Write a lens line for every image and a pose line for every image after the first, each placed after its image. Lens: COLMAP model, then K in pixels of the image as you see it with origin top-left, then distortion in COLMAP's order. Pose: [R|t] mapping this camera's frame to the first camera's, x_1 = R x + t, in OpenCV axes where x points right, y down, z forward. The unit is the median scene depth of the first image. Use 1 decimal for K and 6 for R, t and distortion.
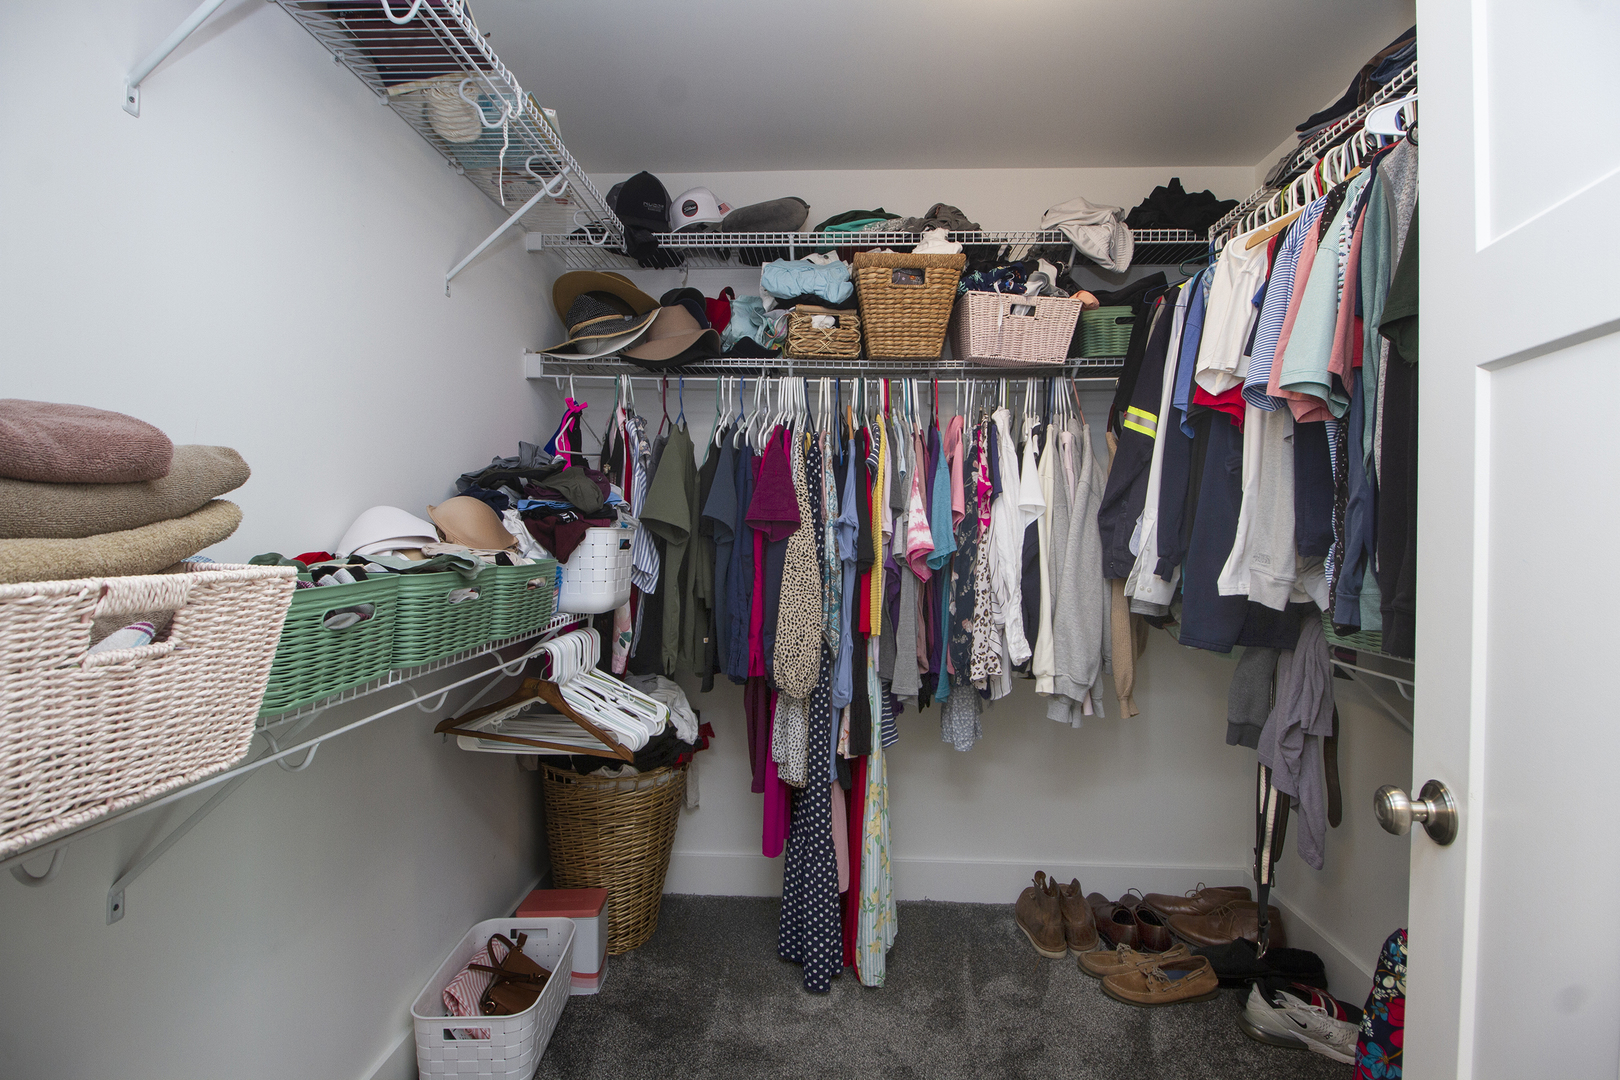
lens RADIAL K [[763.3, 0, 813.4], [0, 763.3, 524.4], [0, 0, 1]] dist [0.000018, -0.000196]
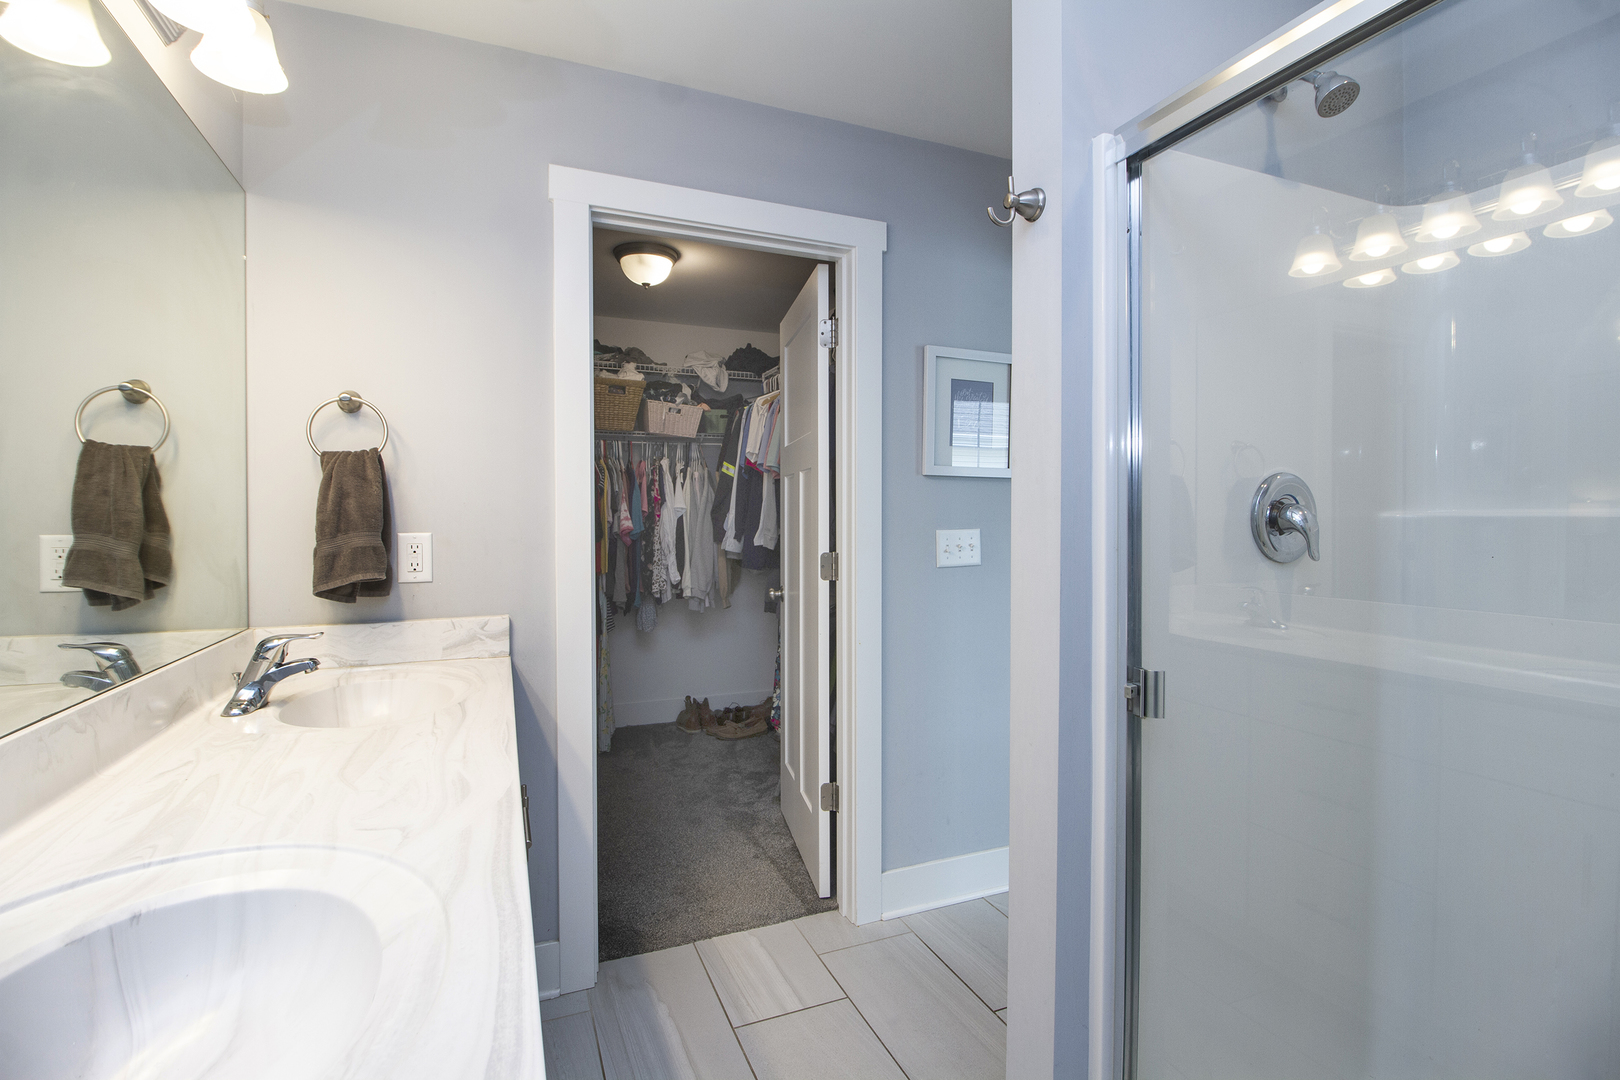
lens RADIAL K [[763.3, 0, 813.4], [0, 763.3, 524.4], [0, 0, 1]] dist [0.000018, -0.000196]
pose [[0.907506, -0.015145, 0.419765, -0.251028], [0.011140, 0.999866, 0.011990, -0.000219], [-0.419890, -0.006205, 0.907554, -1.011283]]
